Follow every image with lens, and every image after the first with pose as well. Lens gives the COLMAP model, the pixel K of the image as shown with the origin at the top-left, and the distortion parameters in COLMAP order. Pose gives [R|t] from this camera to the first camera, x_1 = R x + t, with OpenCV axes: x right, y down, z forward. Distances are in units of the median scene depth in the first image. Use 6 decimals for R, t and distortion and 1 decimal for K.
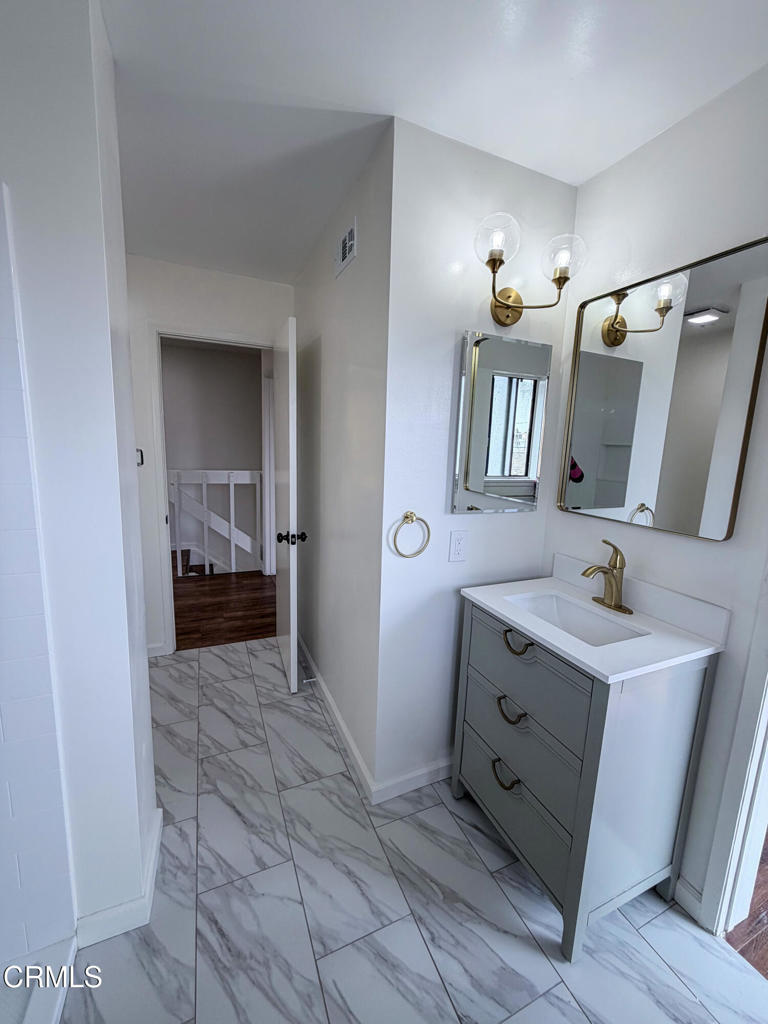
lens RADIAL K [[417.5, 0, 386.3], [0, 417.5, 511.6], [0, 0, 1]] dist [-0.000764, 0.000640]
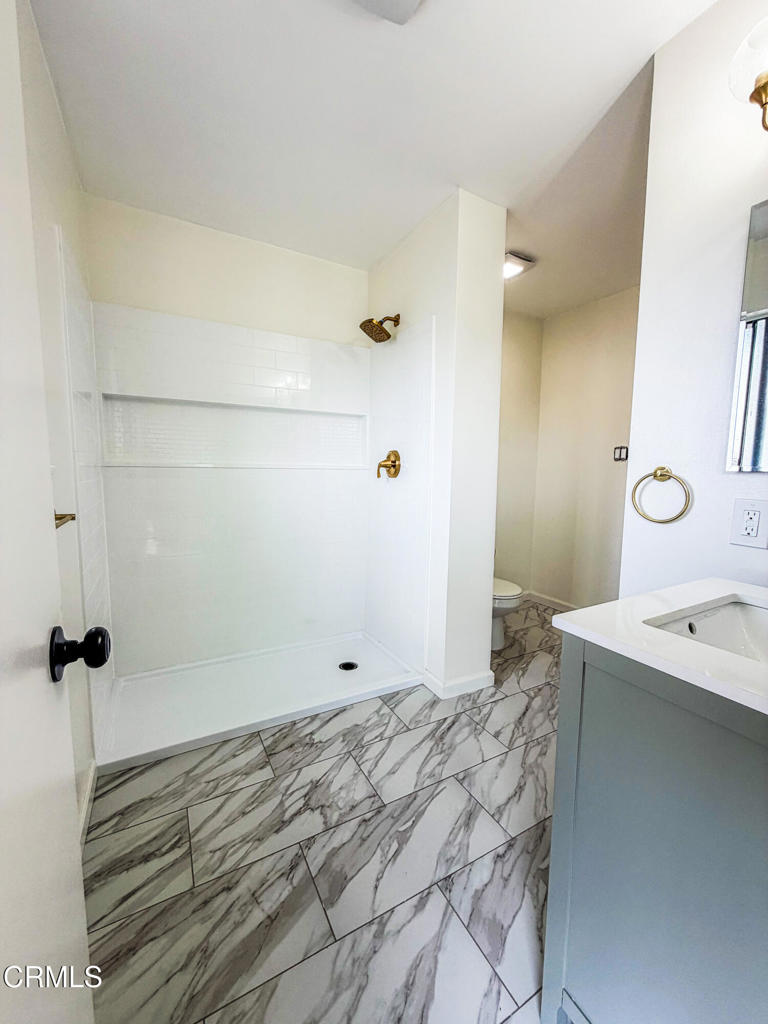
lens RADIAL K [[417.5, 0, 384.0], [0, 417.5, 513.3], [0, 0, 1]] dist [-0.000764, 0.000640]
pose [[0.066861, 0.062788, -0.995785, 1.033821], [-0.168997, 0.984311, 0.050717, 0.153671], [0.983346, 0.164893, 0.076423, 0.460882]]
